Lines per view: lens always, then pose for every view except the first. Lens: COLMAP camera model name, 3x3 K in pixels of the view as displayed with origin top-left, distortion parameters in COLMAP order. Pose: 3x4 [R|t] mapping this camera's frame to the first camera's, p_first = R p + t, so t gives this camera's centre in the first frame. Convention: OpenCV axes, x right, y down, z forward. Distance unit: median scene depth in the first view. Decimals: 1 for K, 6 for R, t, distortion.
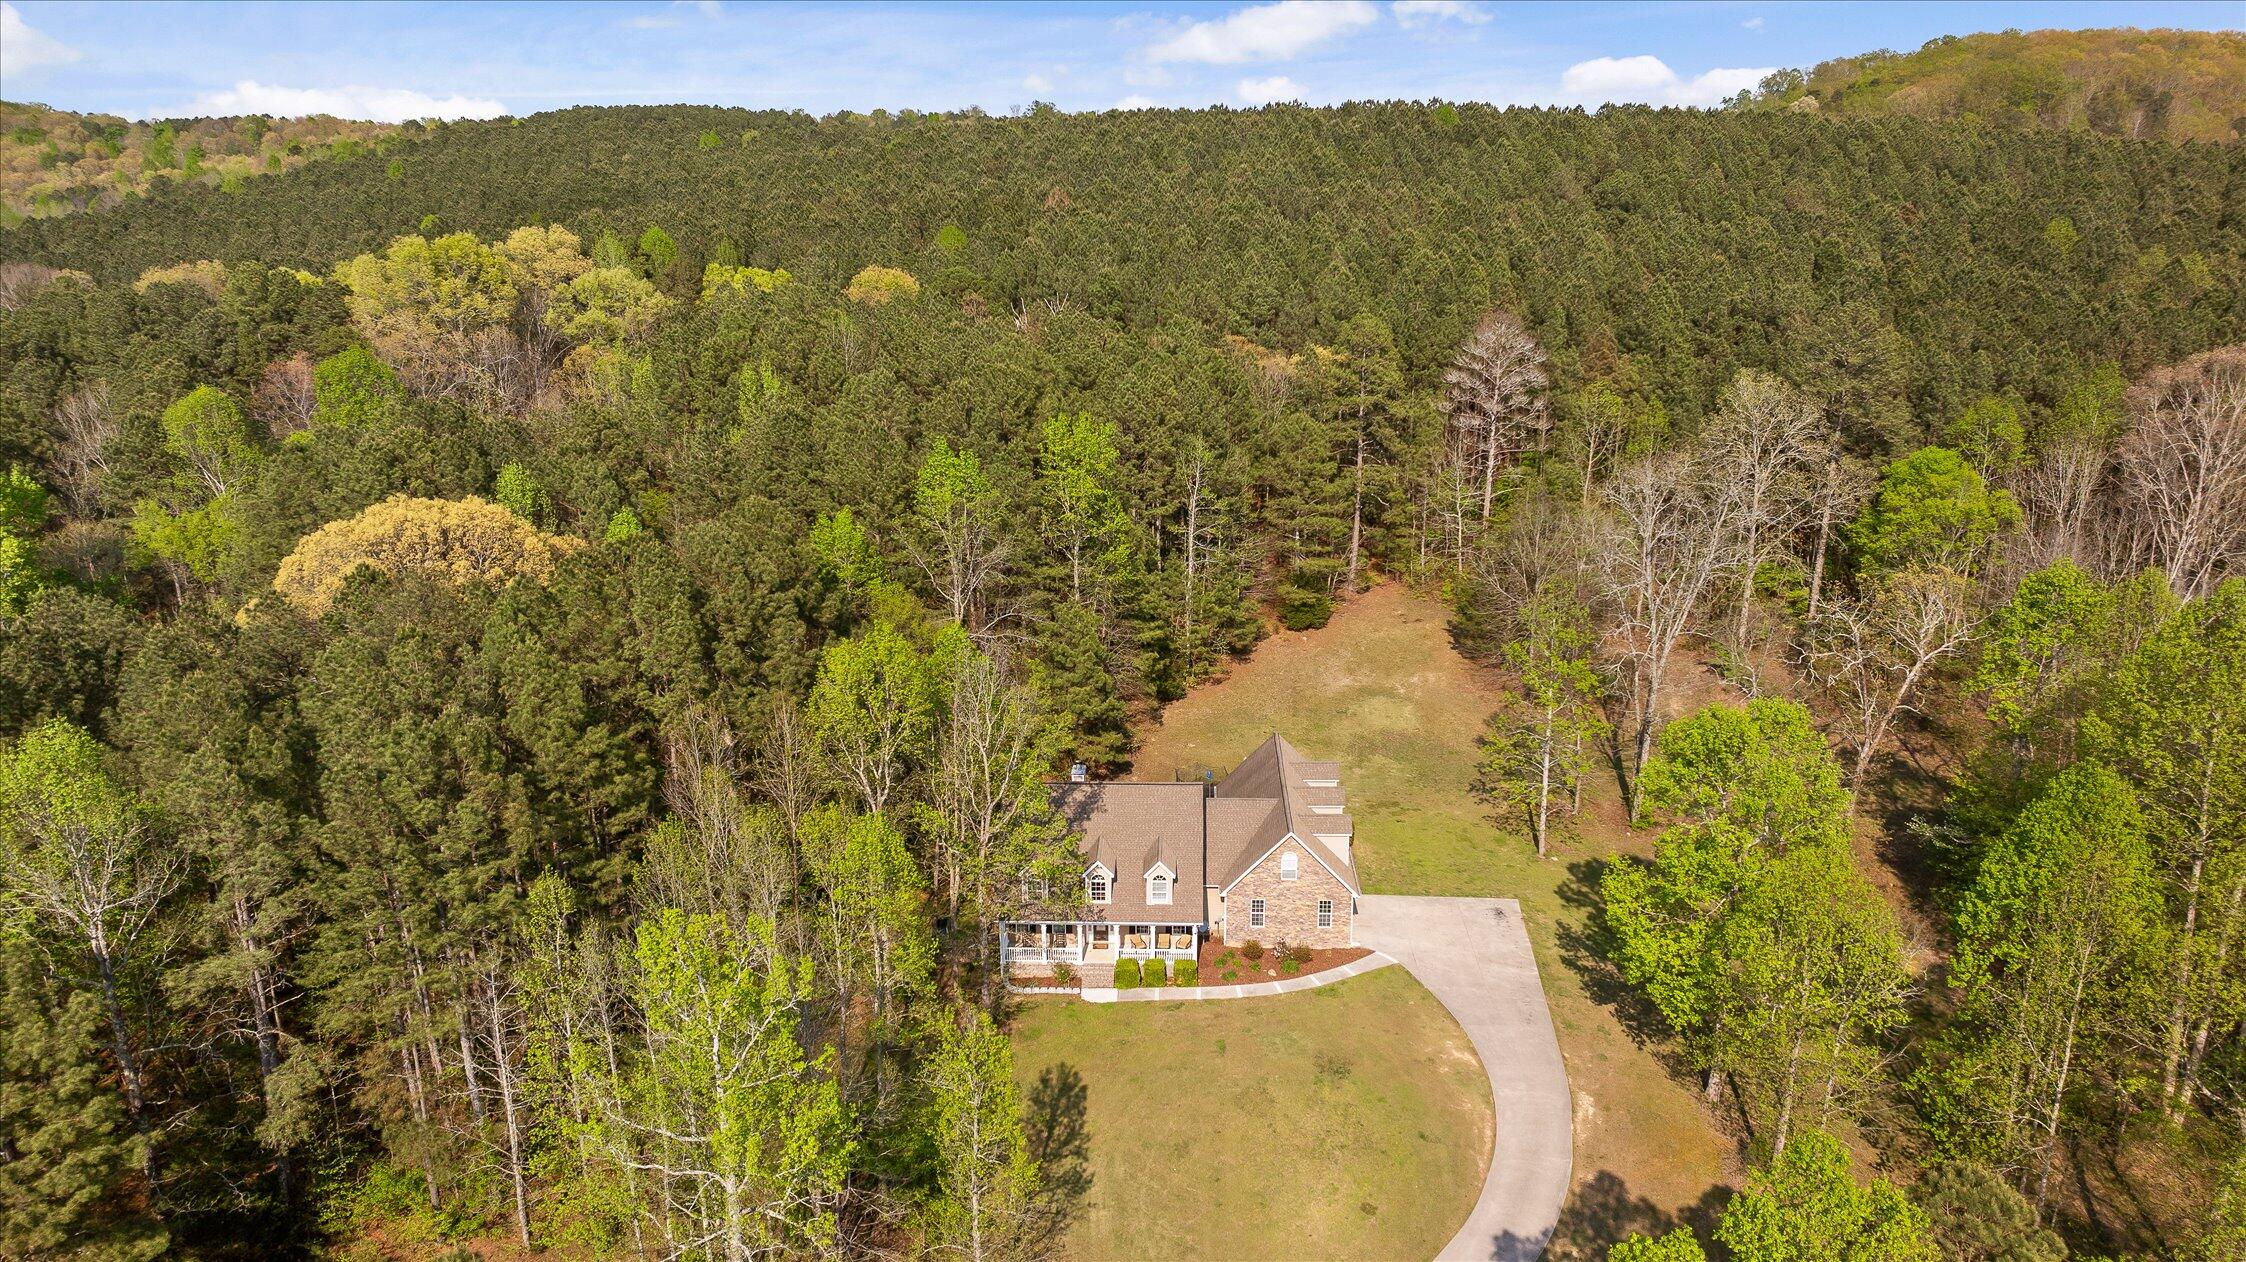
lens RADIAL K [[1622.4, 0, 1123.0], [0, 1622.4, 631.0], [0, 0, 1]] dist [-0.011118, -0.004562]
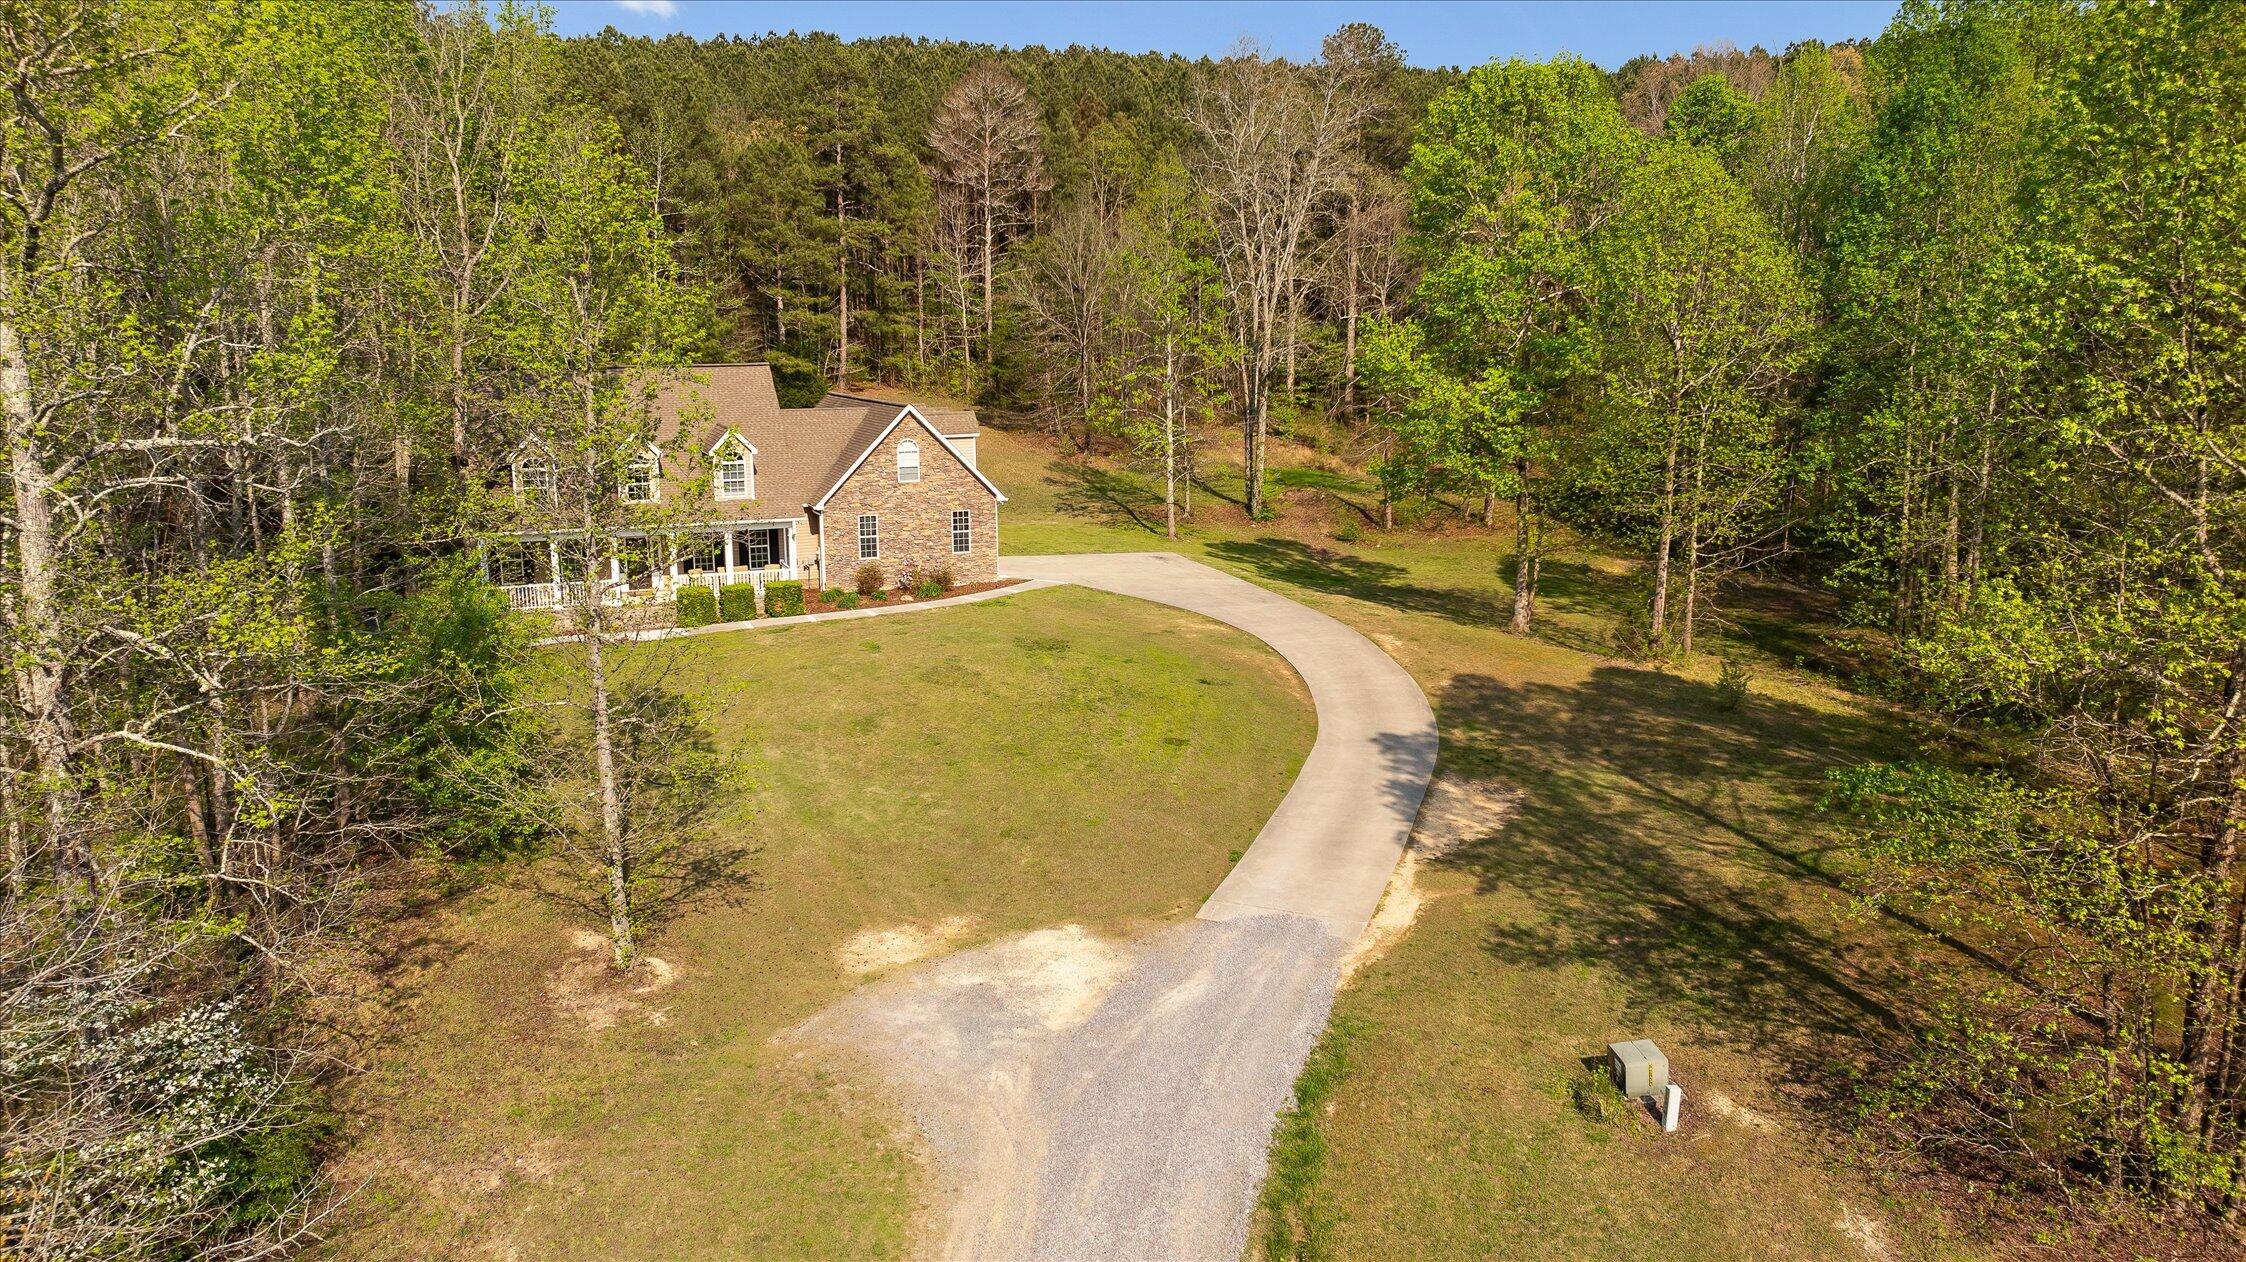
lens RADIAL K [[1622.4, 0, 1123.0], [0, 1622.4, 631.0], [0, 0, 1]] dist [-0.011118, -0.004562]
pose [[0.918037, -0.081227, 0.388086, -0.090483], [0.124977, 0.988177, -0.088811, 0.289108], [-0.376284, 0.130033, 0.917334, 0.322970]]
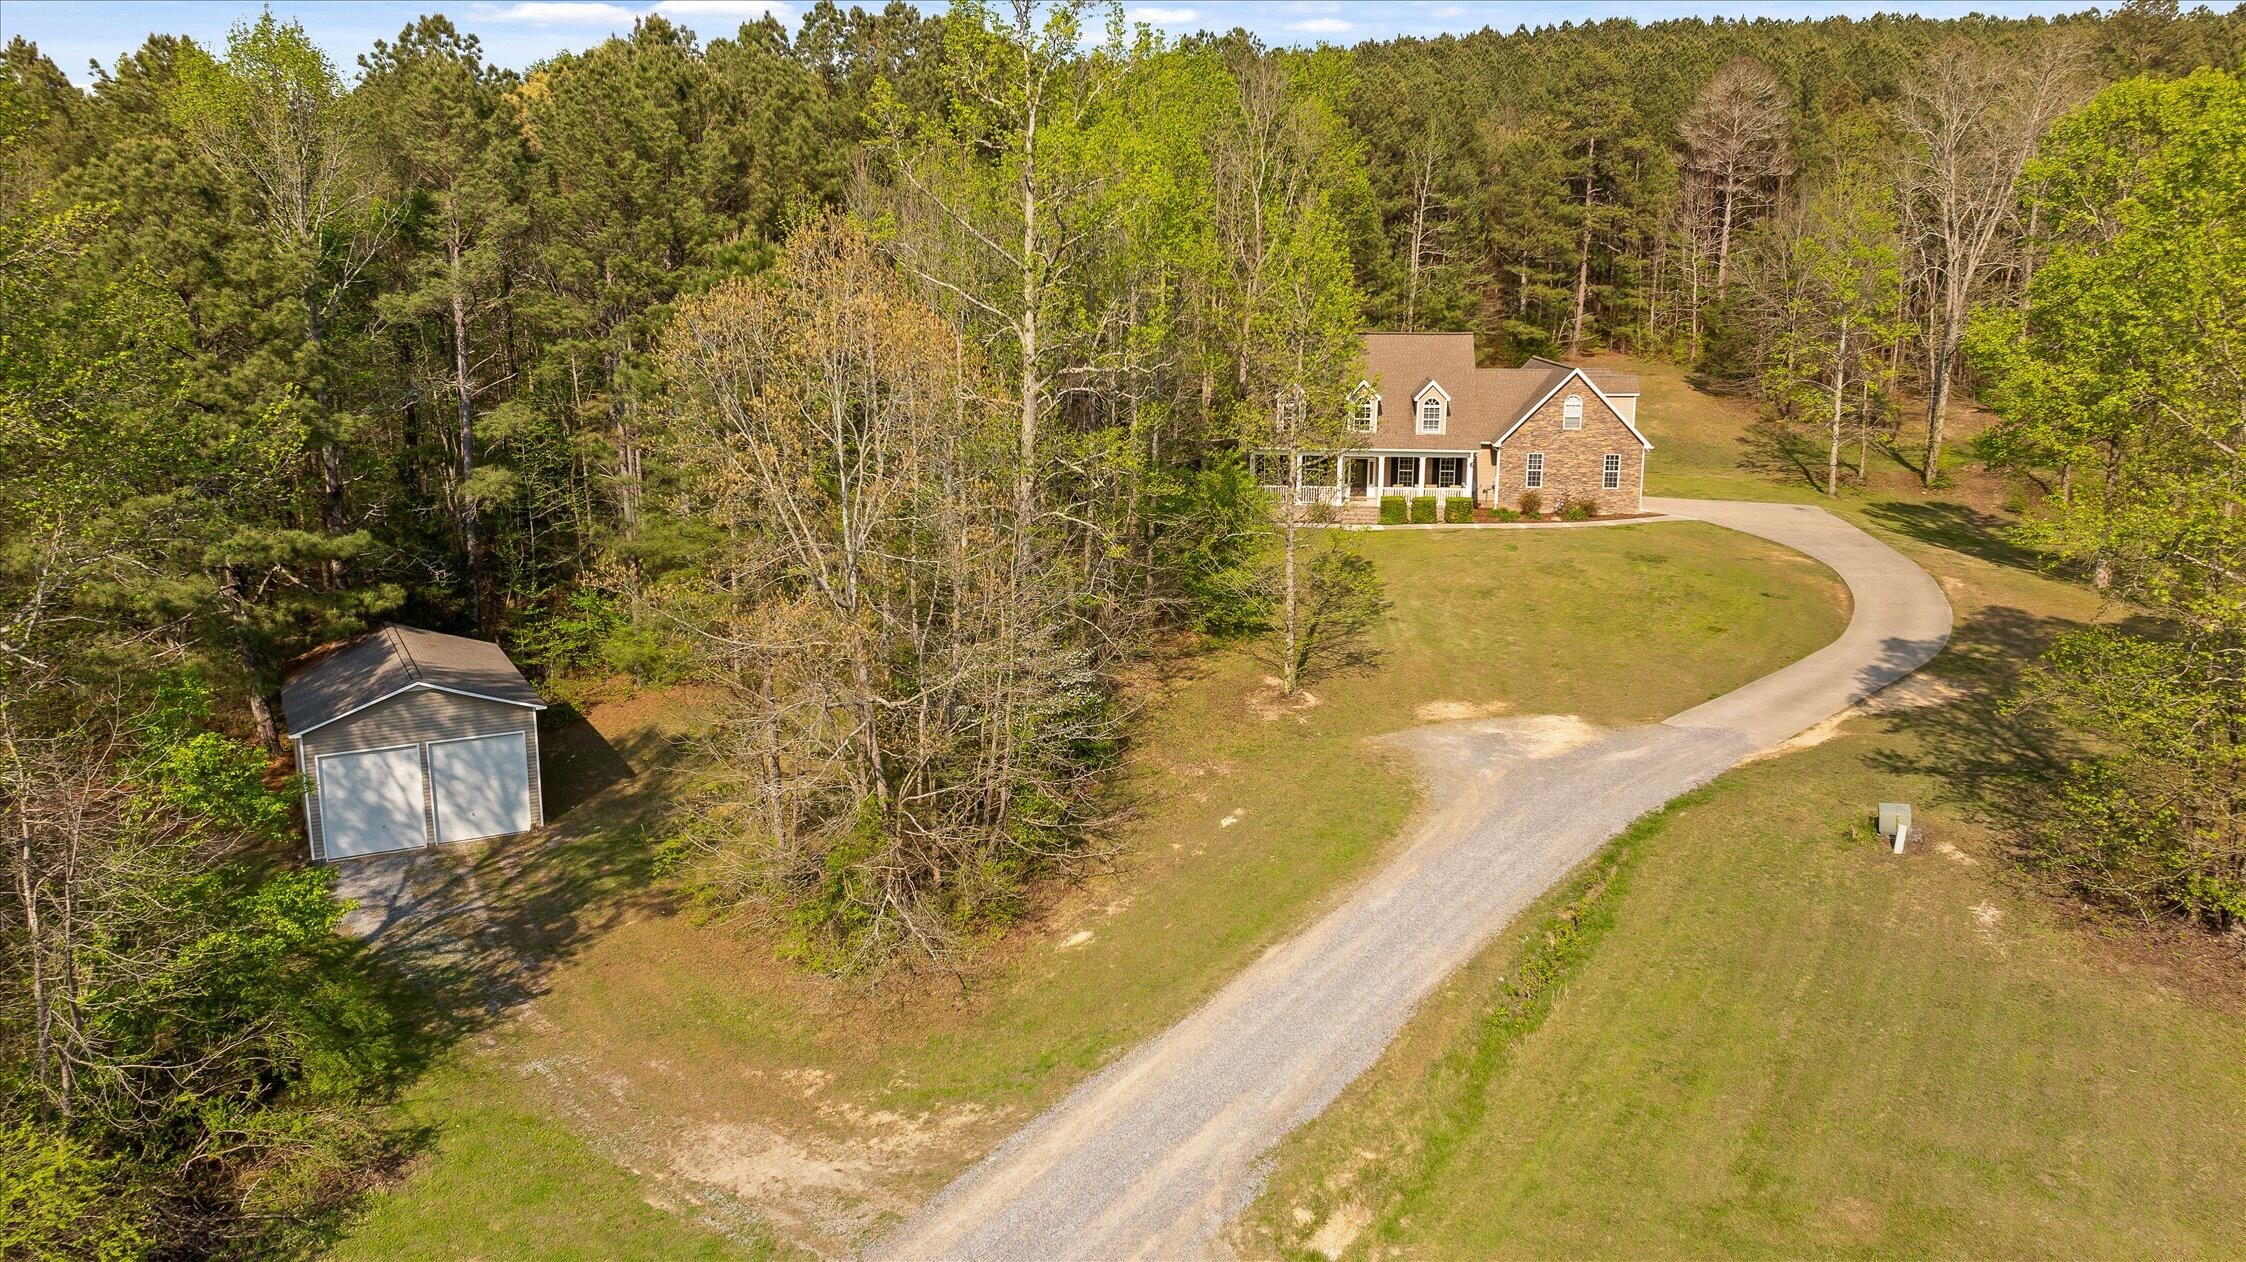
lens RADIAL K [[1622.4, 0, 1123.0], [0, 1622.4, 631.0], [0, 0, 1]] dist [-0.011118, -0.004562]
pose [[0.997247, 0.017718, -0.071998, -0.077728], [-0.024177, 0.995661, -0.089863, 0.347550], [0.070093, 0.091356, 0.993348, 0.102638]]
